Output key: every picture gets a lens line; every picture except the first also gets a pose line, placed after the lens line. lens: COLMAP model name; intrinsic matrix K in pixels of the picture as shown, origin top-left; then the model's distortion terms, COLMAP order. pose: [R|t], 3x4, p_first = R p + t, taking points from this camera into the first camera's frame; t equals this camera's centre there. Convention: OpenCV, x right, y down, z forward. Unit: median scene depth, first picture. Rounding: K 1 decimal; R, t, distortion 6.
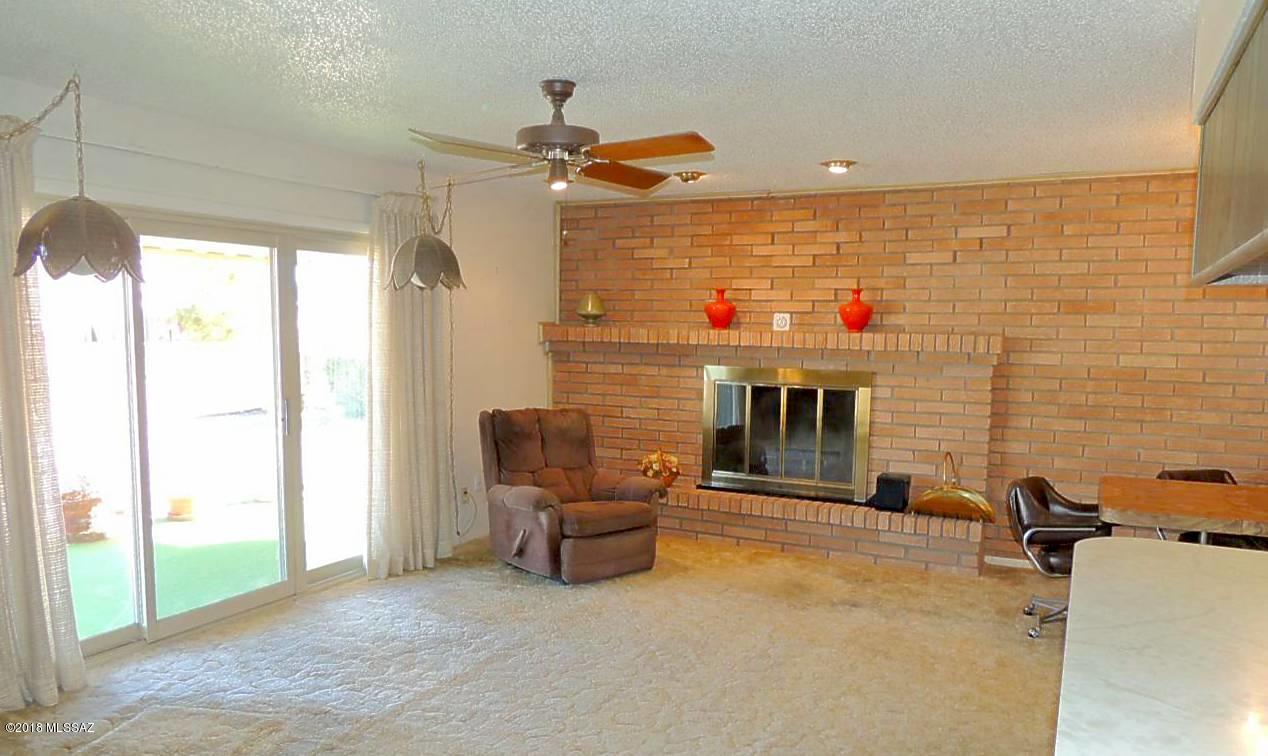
lens RADIAL K [[904.4, 0, 636.3], [0, 904.4, 409.3], [0, 0, 1]] dist [-0.021206, 0.001339]
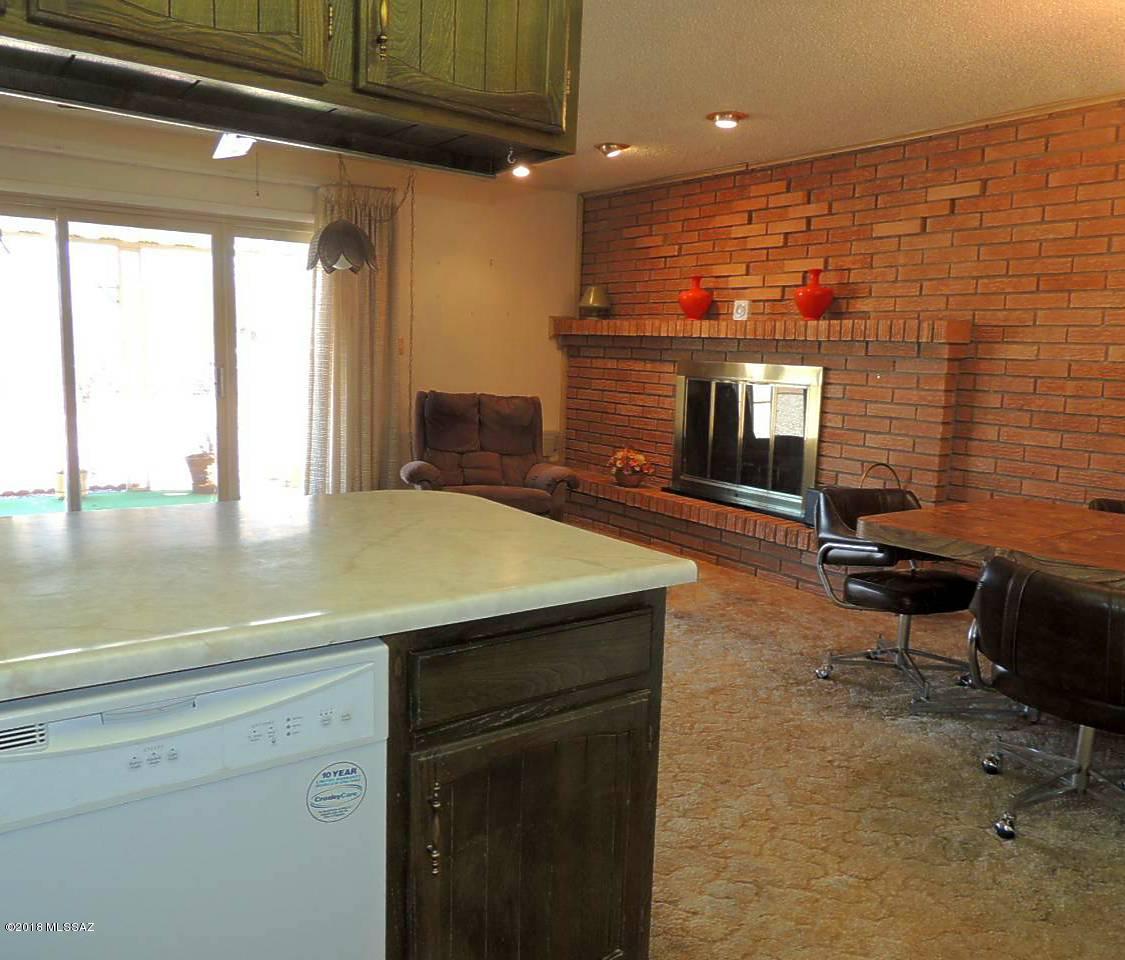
lens RADIAL K [[905.1, 0, 588.4], [0, 905.1, 477.2], [0, 0, 1]] dist [-0.013035, -0.008476]
pose [[0.896053, 0.078216, -0.437002, 0.452387], [-0.062729, 0.996788, 0.049784, 0.034649], [0.439493, -0.017196, 0.898082, 0.135951]]
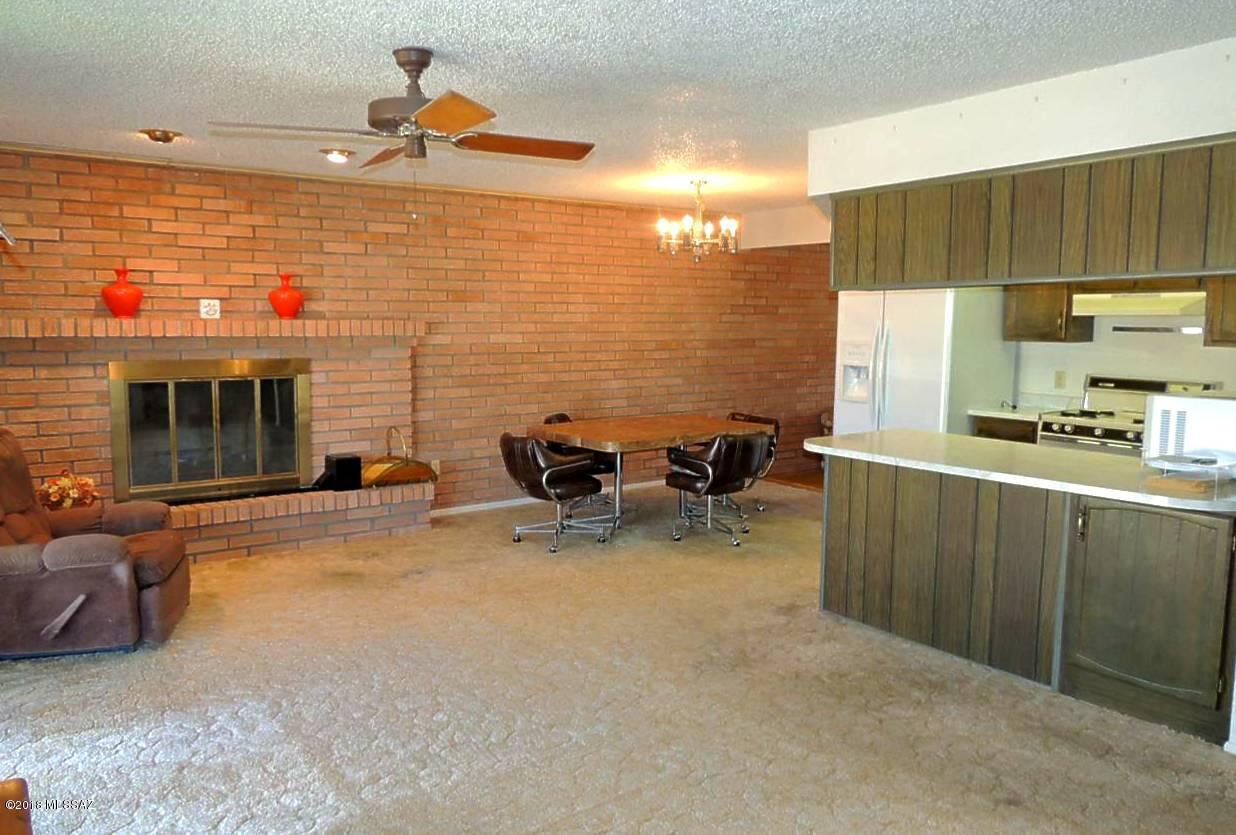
lens RADIAL K [[898.9, 0, 618.0], [0, 898.9, 417.5], [0, 0, 1]] dist [-0.021779, 0.002110]
pose [[0.444206, -0.109500, 0.889208, -0.494104], [0.082654, 0.993279, 0.081025, -0.028875], [-0.892104, 0.037504, 0.450271, 0.246960]]
